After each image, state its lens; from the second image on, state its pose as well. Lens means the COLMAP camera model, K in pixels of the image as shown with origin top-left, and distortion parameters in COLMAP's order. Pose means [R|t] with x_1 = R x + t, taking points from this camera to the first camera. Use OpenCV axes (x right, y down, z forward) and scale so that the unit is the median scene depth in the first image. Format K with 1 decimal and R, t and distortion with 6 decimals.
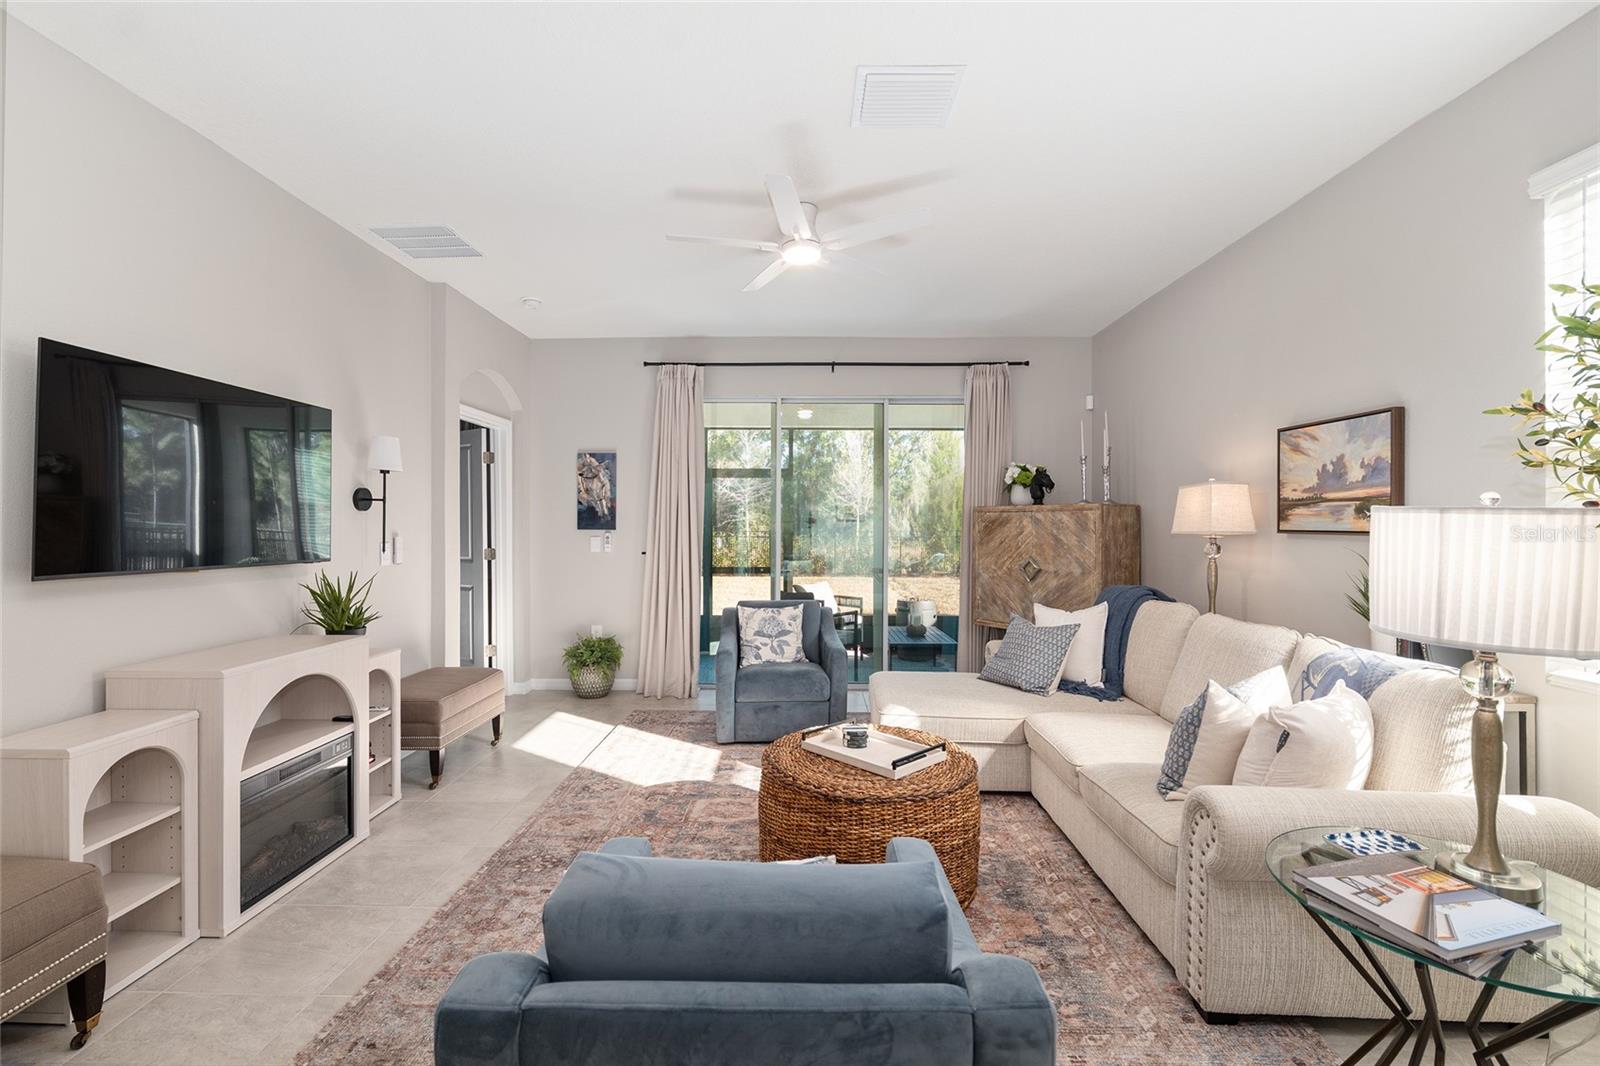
lens RADIAL K [[687.7, 0, 796.4], [0, 687.7, 523.6], [0, 0, 1]] dist [-0.012506, 0.000514]
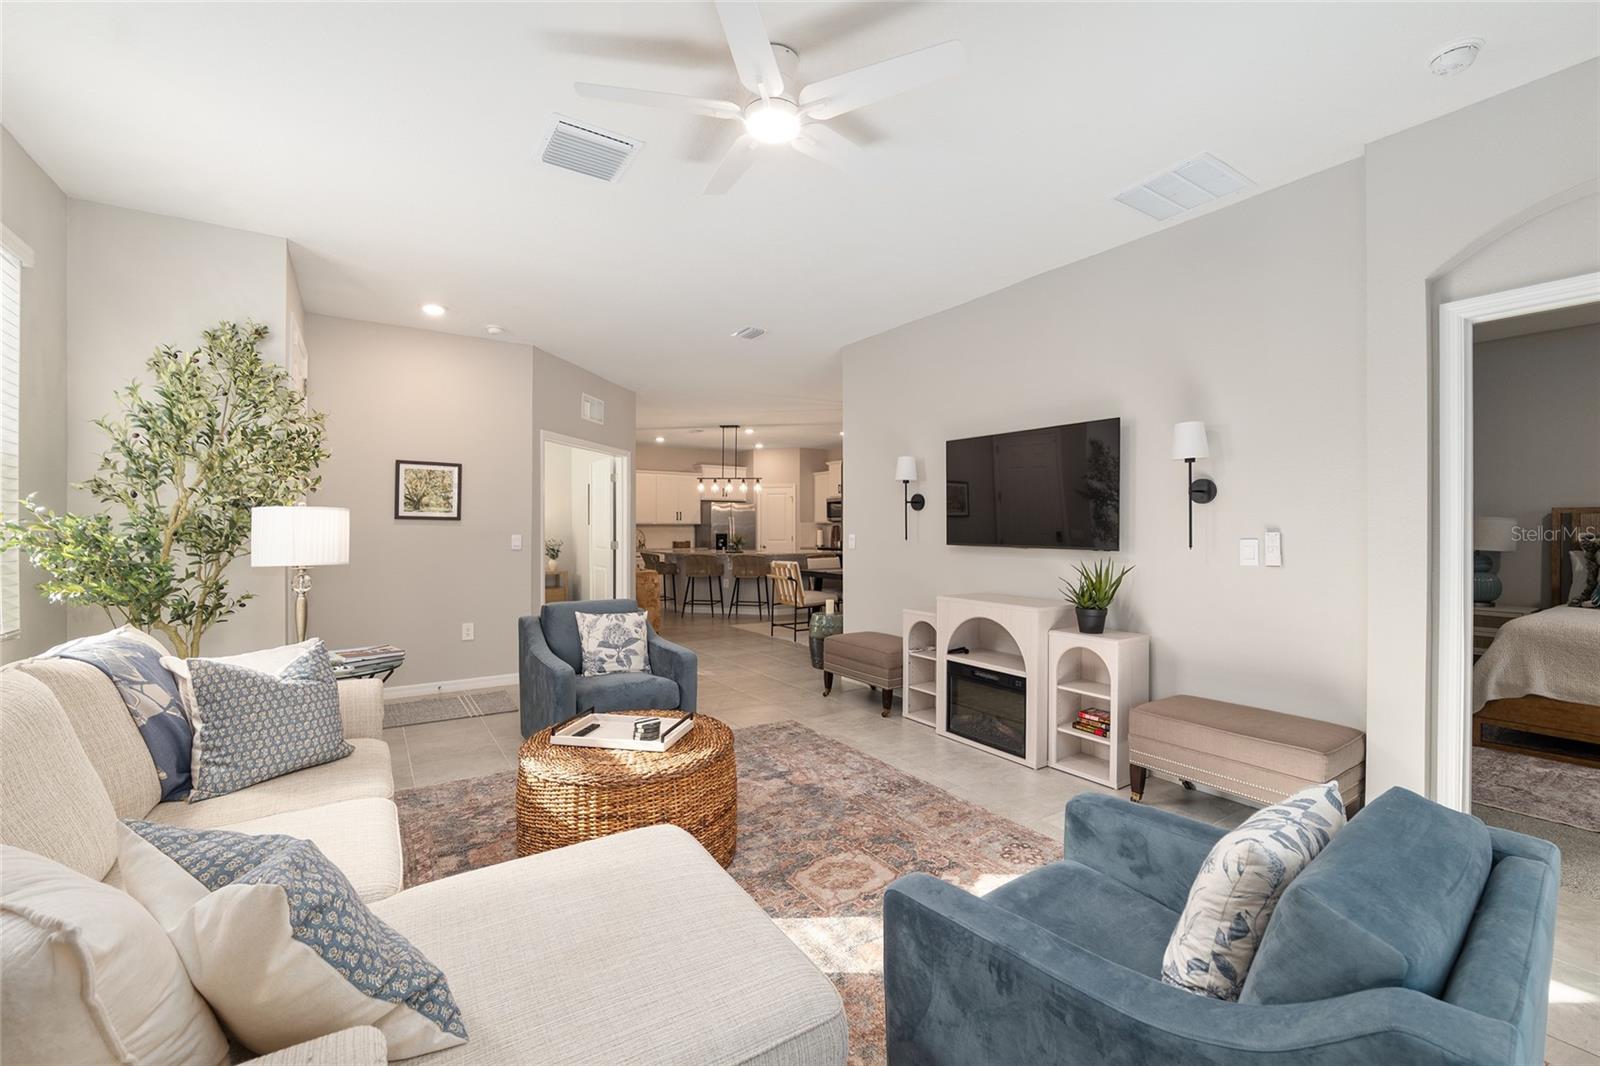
lens RADIAL K [[652.9, 0, 791.9], [0, 652.9, 530.0], [0, 0, 1]] dist [-0.015210, -0.000586]
pose [[-0.827785, 0.000224, -0.561046, 0.289449], [-0.000318, 1.000000, 0.000869, 0.015974], [0.561046, 0.000898, -0.827784, 1.243667]]
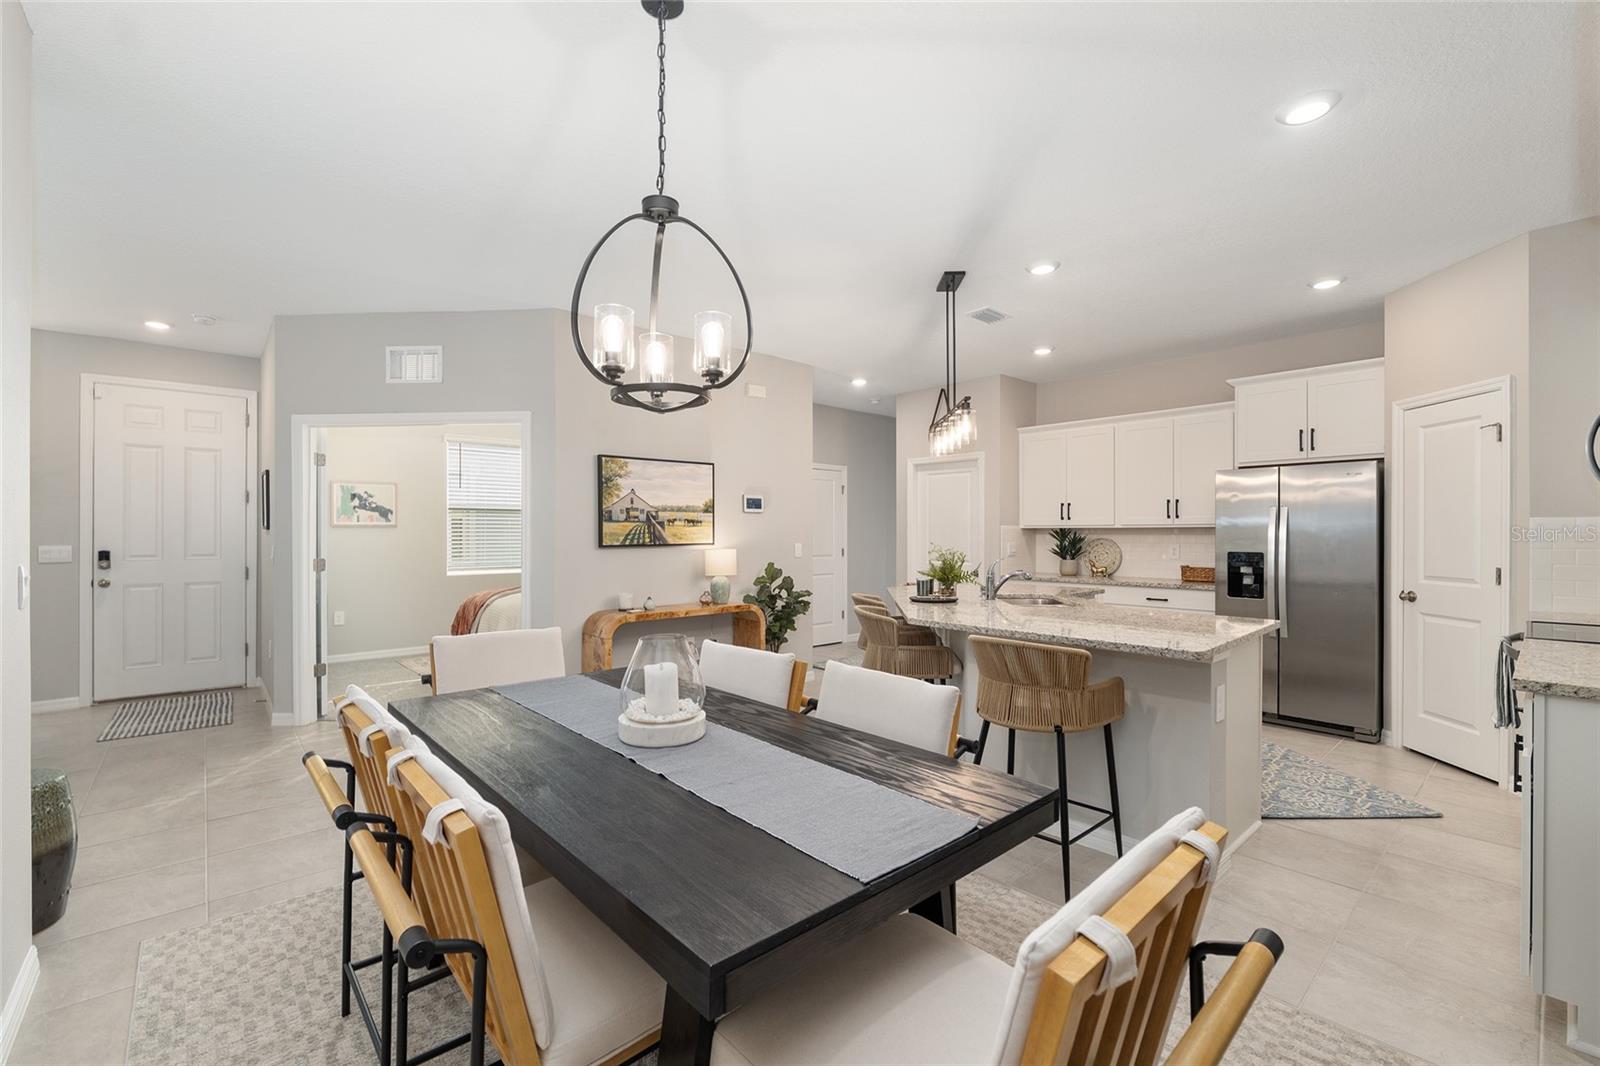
lens RADIAL K [[687.7, 0, 787.0], [0, 687.7, 533.2], [0, 0, 1]] dist [-0.012506, 0.000514]
pose [[-0.680387, -0.002054, 0.732850, -1.469112], [-0.001260, 0.999998, 0.001634, 0.001565], [-0.732852, 0.000188, -0.680388, -0.028262]]
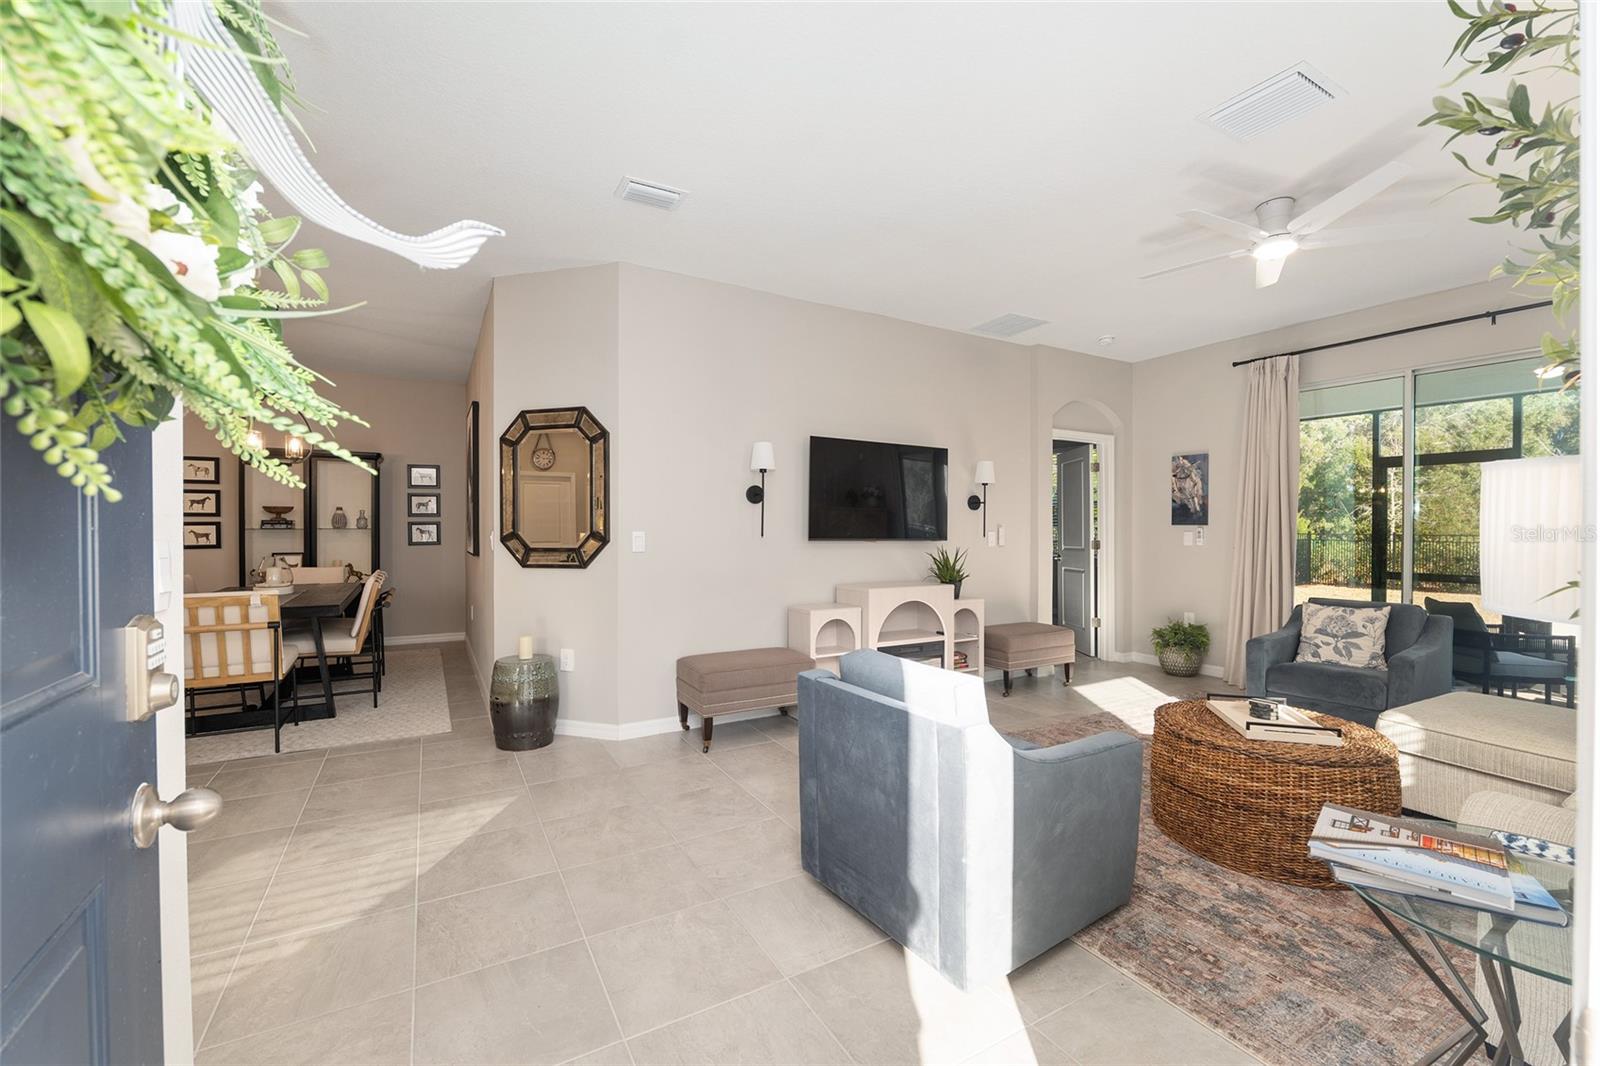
lens RADIAL K [[652.9, 0, 793.0], [0, 652.9, 532.0], [0, 0, 1]] dist [-0.015210, -0.000586]
pose [[0.504632, 0.005076, -0.863320, 0.383118], [-0.001313, 0.999986, 0.005112, 0.020721], [0.863334, -0.001446, 0.504632, -0.089072]]
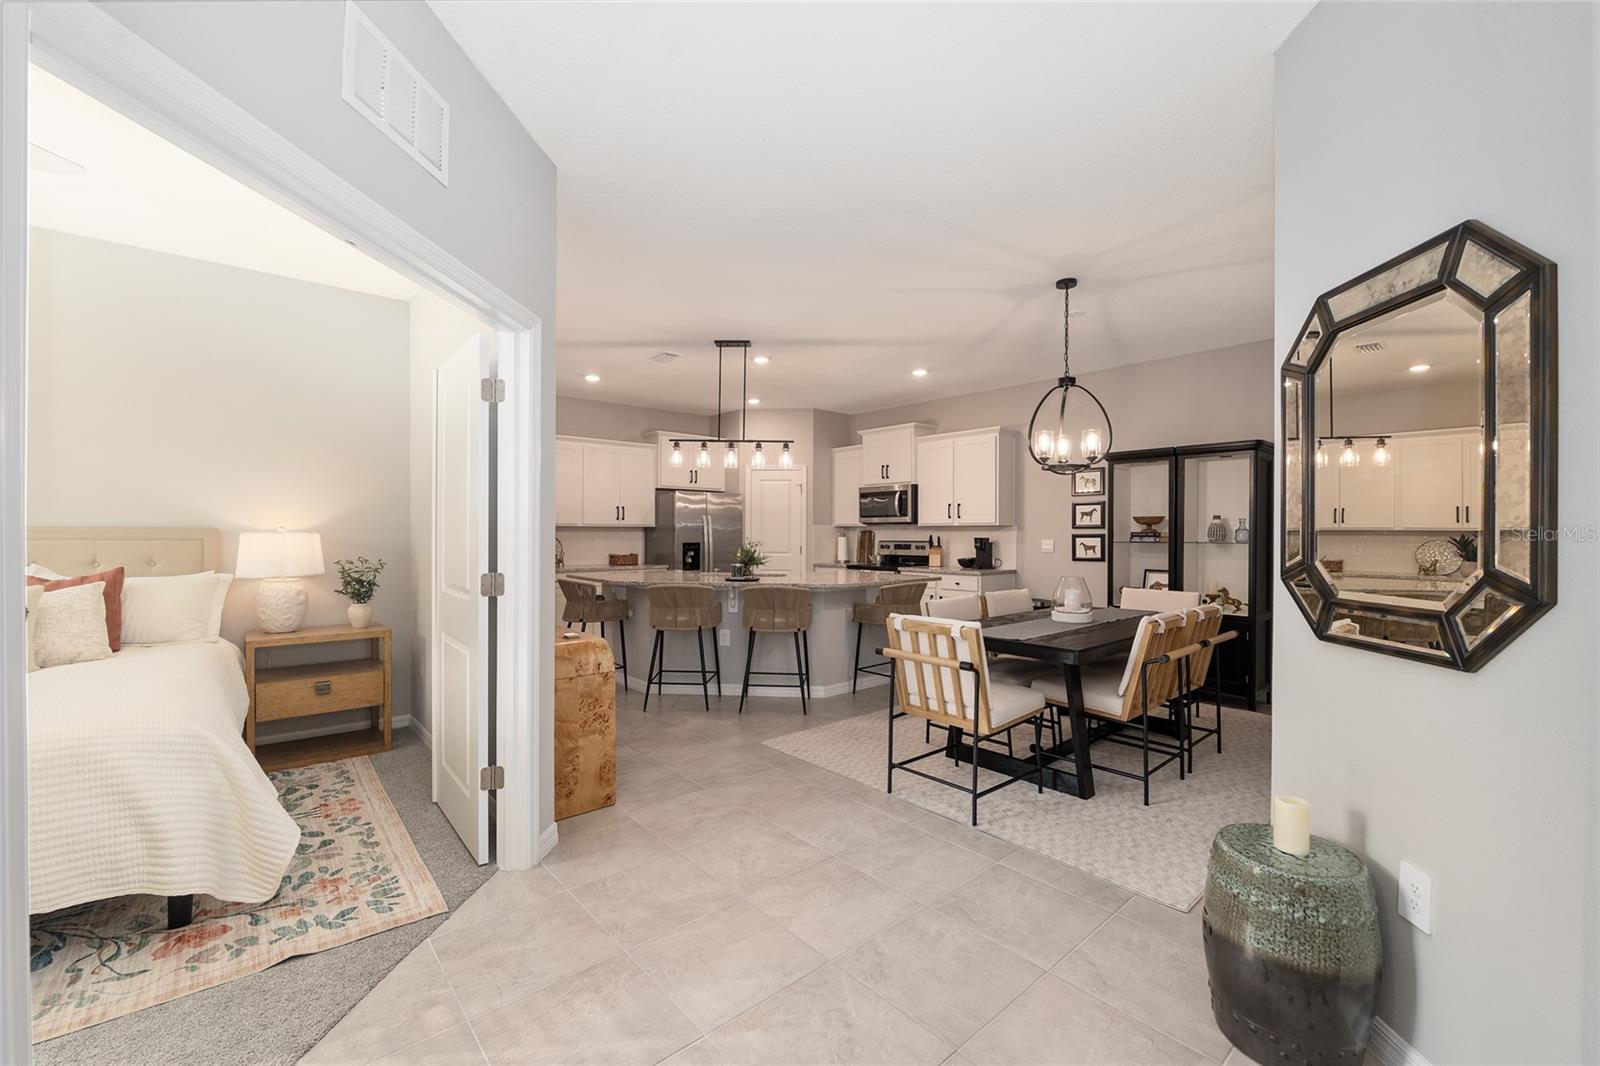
lens RADIAL K [[652.9, 0, 794.1], [0, 652.9, 532.1], [0, 0, 1]] dist [-0.015210, -0.000586]
pose [[-0.745053, -0.005836, -0.666979, -0.111246], [-0.005533, 0.999981, -0.002569, 0.009205], [0.666982, 0.001777, -0.745072, 0.144683]]
